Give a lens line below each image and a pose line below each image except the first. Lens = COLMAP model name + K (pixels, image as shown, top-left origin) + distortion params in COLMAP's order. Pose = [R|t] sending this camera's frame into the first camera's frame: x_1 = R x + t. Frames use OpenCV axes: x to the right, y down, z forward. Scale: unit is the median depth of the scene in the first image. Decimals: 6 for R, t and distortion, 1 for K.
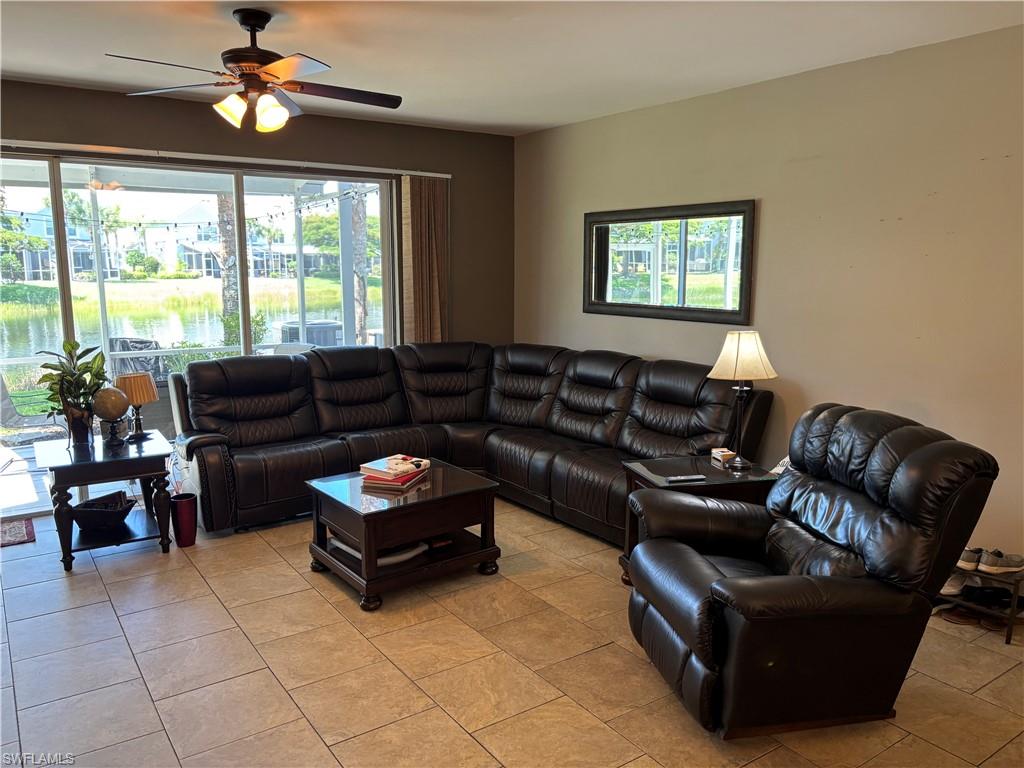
lens RADIAL K [[776.3, 0, 516.9], [0, 776.3, 387.2], [0, 0, 1]] dist [0.046745, -0.056466]
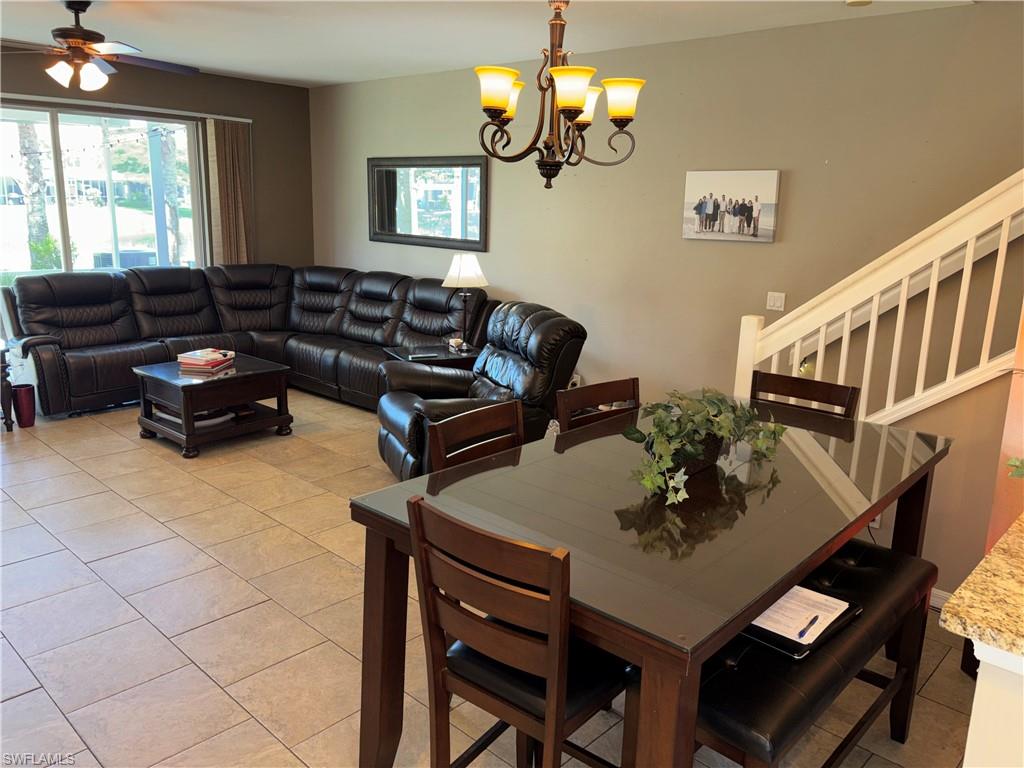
lens RADIAL K [[776.3, 0, 519.9], [0, 776.3, 384.5], [0, 0, 1]] dist [0.046745, -0.056466]
pose [[0.977222, -0.022154, 0.211059, 0.061041], [0.006478, 0.997187, 0.074678, 0.044405], [-0.212120, -0.071609, 0.974616, -0.300020]]
